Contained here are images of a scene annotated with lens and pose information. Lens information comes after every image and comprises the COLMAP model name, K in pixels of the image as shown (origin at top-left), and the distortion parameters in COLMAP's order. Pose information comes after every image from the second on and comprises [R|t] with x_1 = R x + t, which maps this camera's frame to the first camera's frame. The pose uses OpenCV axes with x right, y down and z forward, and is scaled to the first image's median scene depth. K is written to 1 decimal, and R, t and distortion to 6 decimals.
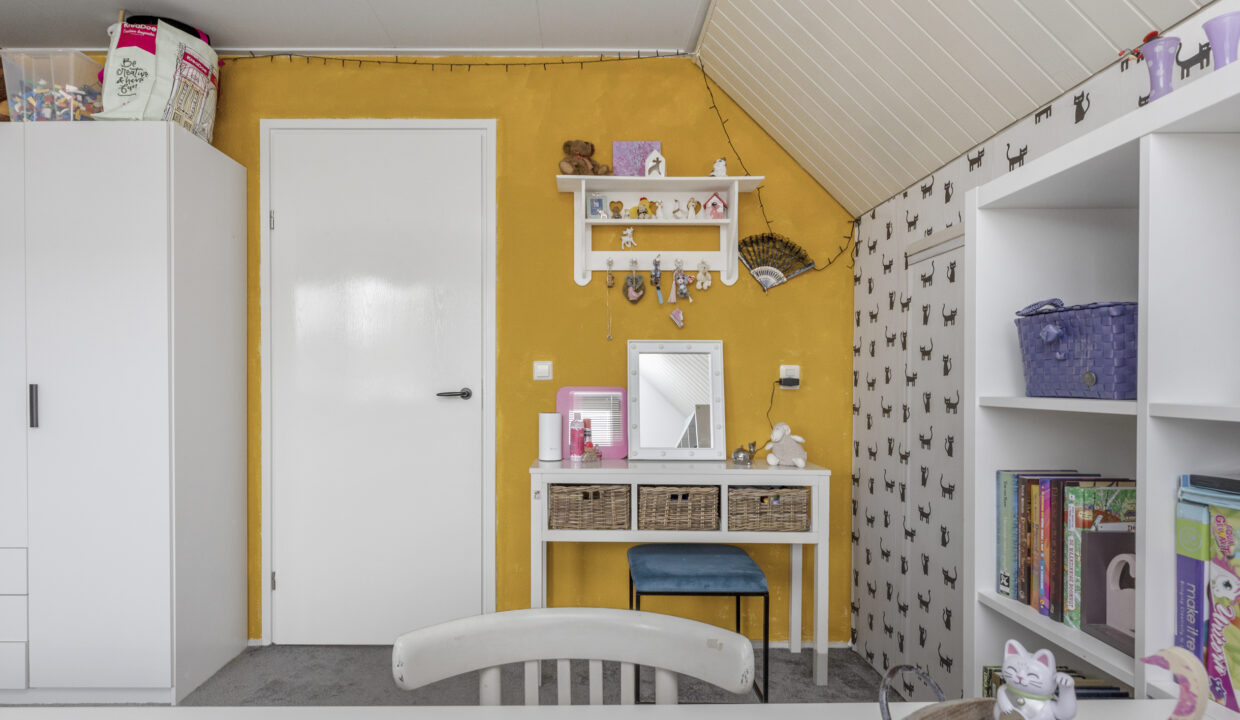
lens RADIAL K [[656.2, 0, 618.7], [0, 656.2, 387.0], [0, 0, 1]] dist [0.000442, -0.000309]
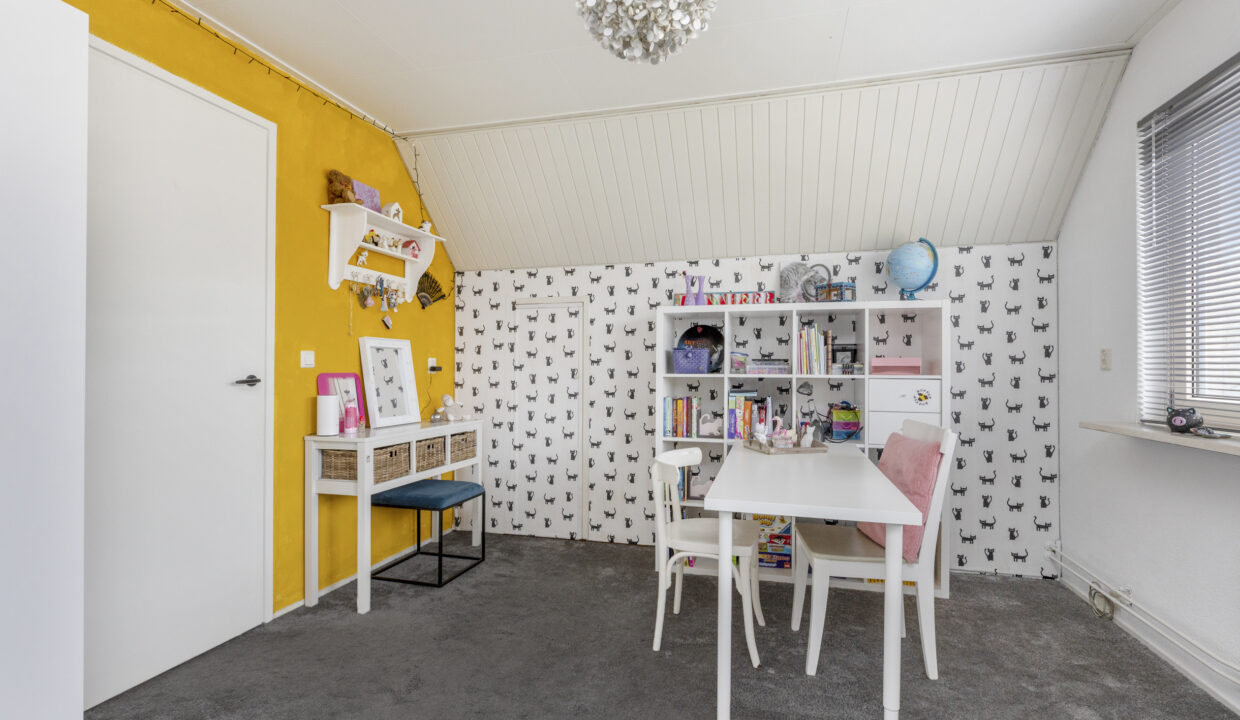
lens RADIAL K [[579.6, 0, 621.0], [0, 579.6, 363.9], [0, 0, 1]] dist [-0.004704, 0.000071]
pose [[0.263480, 0.009087, 0.964622, -0.980287], [0.008278, 0.999898, -0.011680, -0.000535], [-0.964629, 0.011063, 0.263378, 0.218130]]
